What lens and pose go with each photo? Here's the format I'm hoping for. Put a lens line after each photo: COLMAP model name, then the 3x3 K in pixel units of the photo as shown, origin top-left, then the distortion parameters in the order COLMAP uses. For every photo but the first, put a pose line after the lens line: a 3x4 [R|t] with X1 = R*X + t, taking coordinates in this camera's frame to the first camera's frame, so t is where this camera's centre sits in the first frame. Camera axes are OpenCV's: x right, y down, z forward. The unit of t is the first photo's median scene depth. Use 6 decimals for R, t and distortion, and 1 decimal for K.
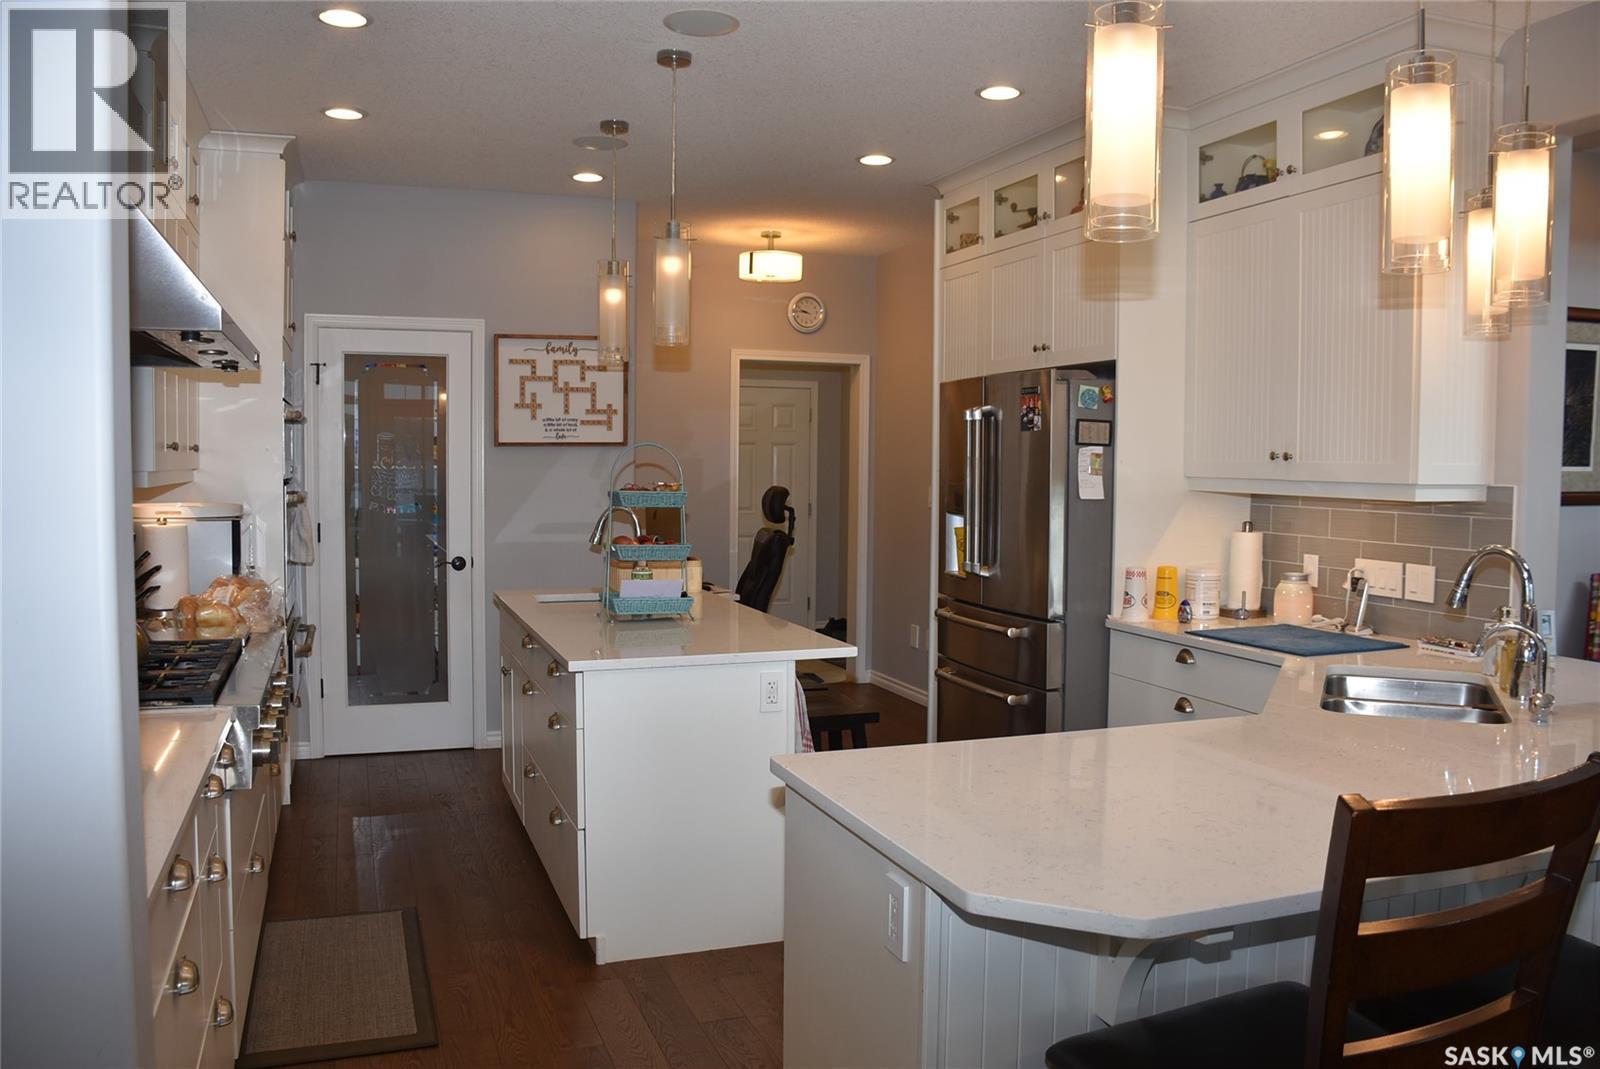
lens RADIAL K [[1271.1, 0, 800.0], [0, 1271.1, 534.5], [0, 0, 1]] dist [-0.060796, 0.002037]
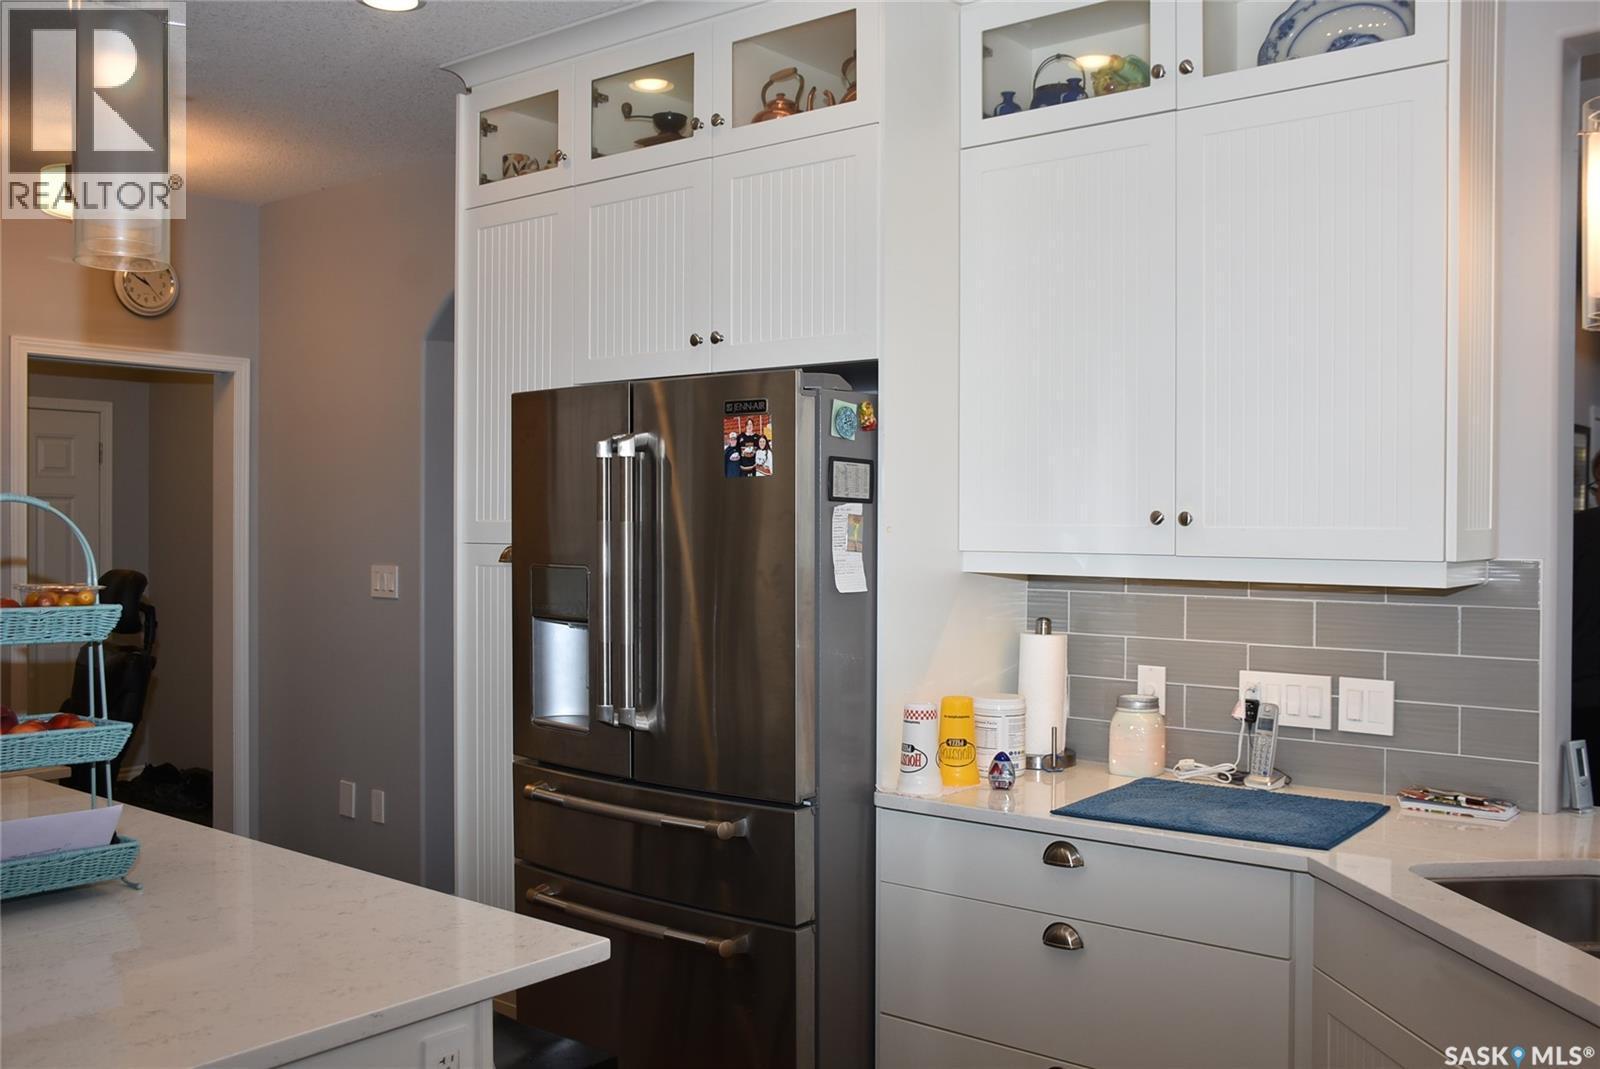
lens RADIAL K [[1470.4, 0, 800.0], [0, 1470.4, 534.5], [0, 0, 1]] dist [-0.048042, 0.005281]
pose [[0.863123, -0.012621, 0.504836, -0.136040], [0.035771, 0.998705, -0.036190, -0.030837], [-0.503726, 0.049295, 0.862456, 0.418558]]
